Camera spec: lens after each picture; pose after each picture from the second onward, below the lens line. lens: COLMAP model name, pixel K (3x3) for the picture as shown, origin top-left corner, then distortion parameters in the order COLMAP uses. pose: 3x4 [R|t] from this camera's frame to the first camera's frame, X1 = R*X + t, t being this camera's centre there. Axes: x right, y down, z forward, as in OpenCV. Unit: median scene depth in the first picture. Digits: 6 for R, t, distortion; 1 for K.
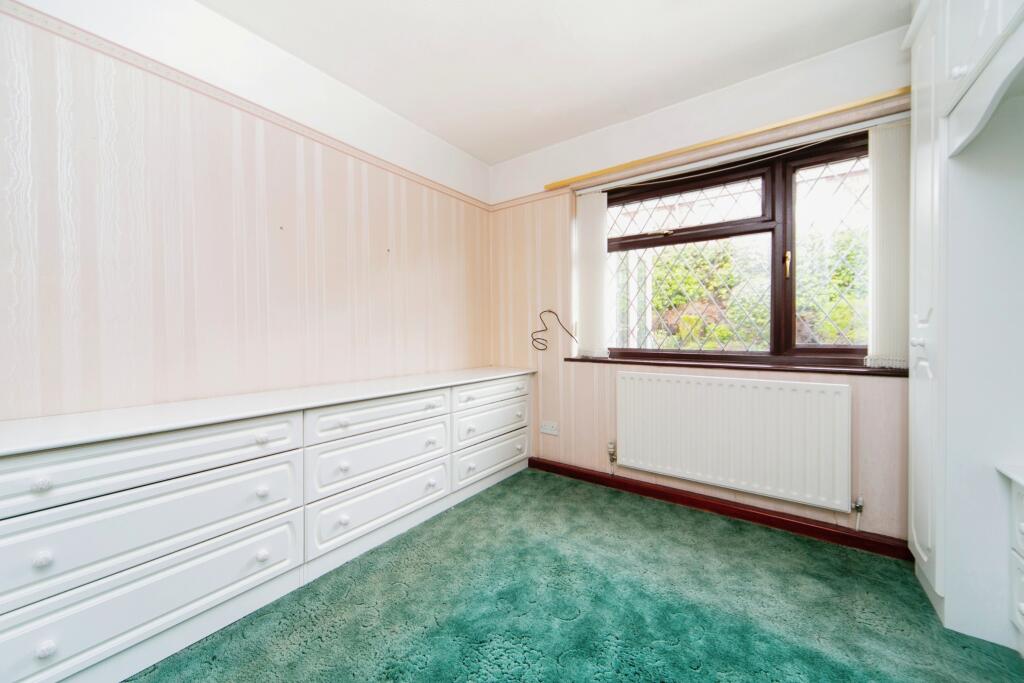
lens RADIAL K [[371.5, 0, 513.3], [0, 371.5, 328.4], [0, 0, 1]] dist [-0.000415, -0.000133]
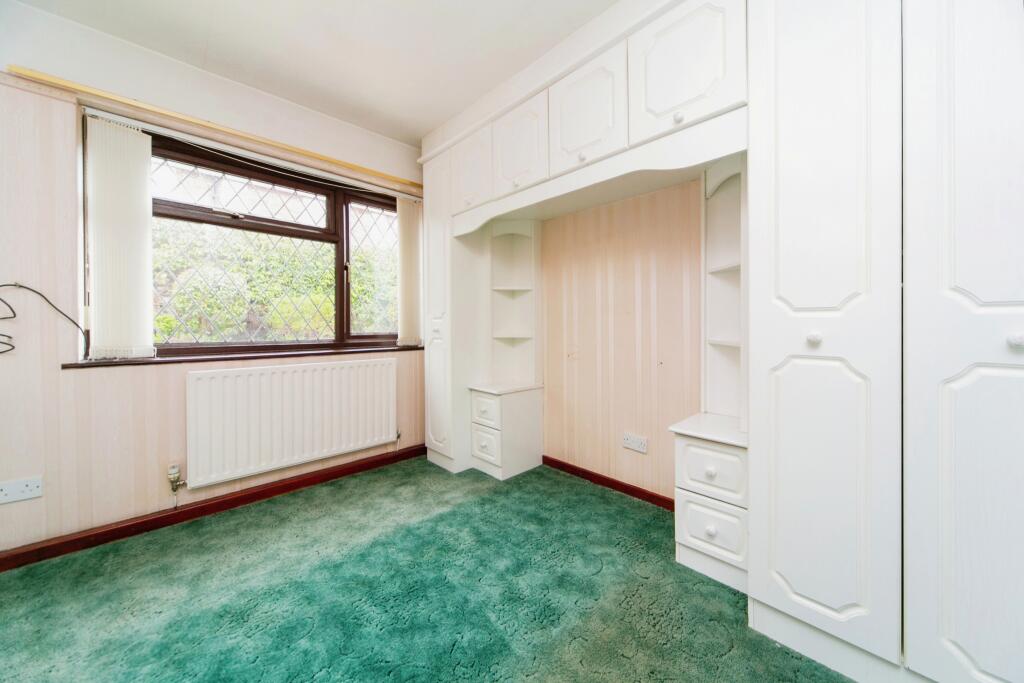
lens RADIAL K [[361.3, 0, 510.4], [0, 361.3, 310.2], [0, 0, 1]] dist [-0.007035, 0.000028]
pose [[0.185479, 0.039574, 0.981851, -0.454580], [-0.014240, 0.999192, -0.037583, 0.002468], [-0.982545, -0.007010, 0.185893, 0.229255]]
